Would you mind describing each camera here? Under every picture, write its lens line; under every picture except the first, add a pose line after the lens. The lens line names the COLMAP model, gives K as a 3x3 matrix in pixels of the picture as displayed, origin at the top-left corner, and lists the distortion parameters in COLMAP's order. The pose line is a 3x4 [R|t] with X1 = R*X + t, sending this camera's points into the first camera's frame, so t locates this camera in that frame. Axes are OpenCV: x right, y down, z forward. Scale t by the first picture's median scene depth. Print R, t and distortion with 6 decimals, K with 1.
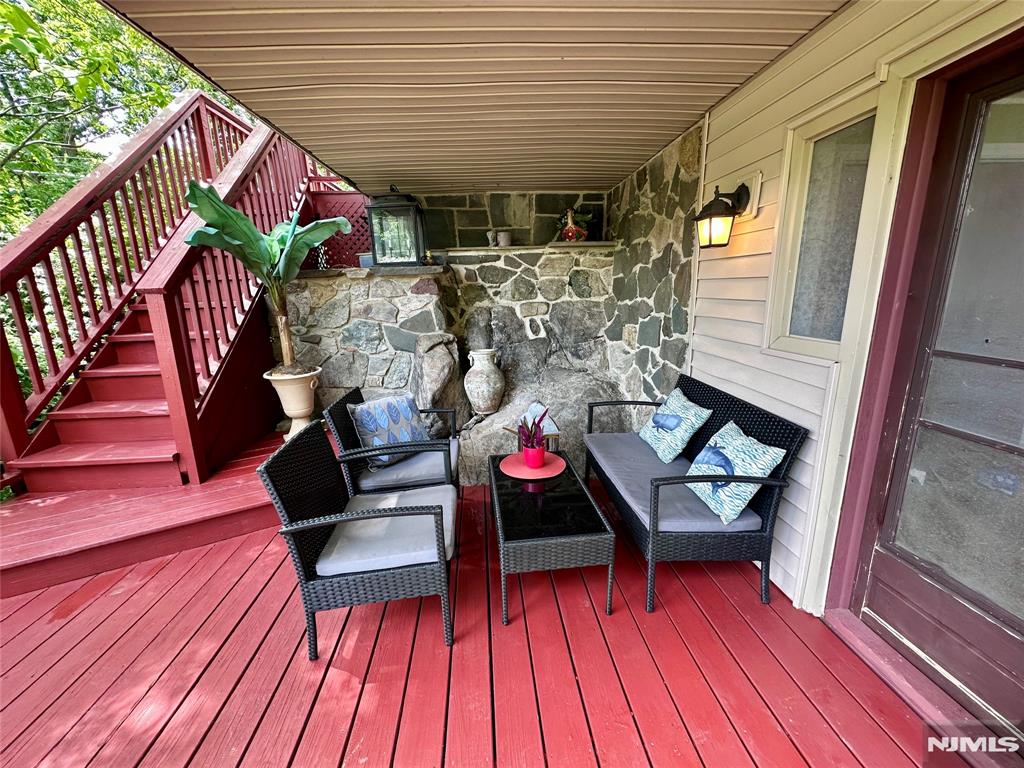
lens RADIAL K [[409.2, 0, 506.7], [0, 409.2, 383.3], [0, 0, 1]] dist [-0.004321, 0.000930]
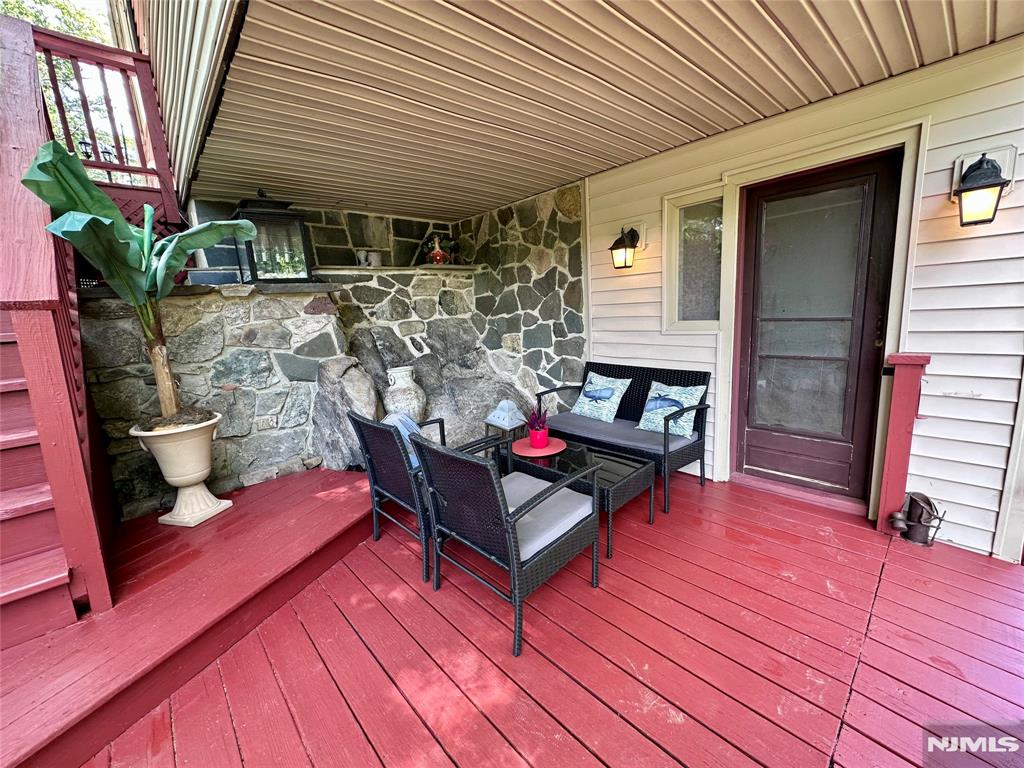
lens RADIAL K [[409.2, 0, 512.6], [0, 409.2, 383.3], [0, 0, 1]] dist [-0.004321, 0.000930]
pose [[0.784044, -0.132392, 0.606422, -0.436142], [0.177016, 0.984108, -0.014017, 0.016663], [-0.594929, 0.118337, 0.795019, 0.060352]]
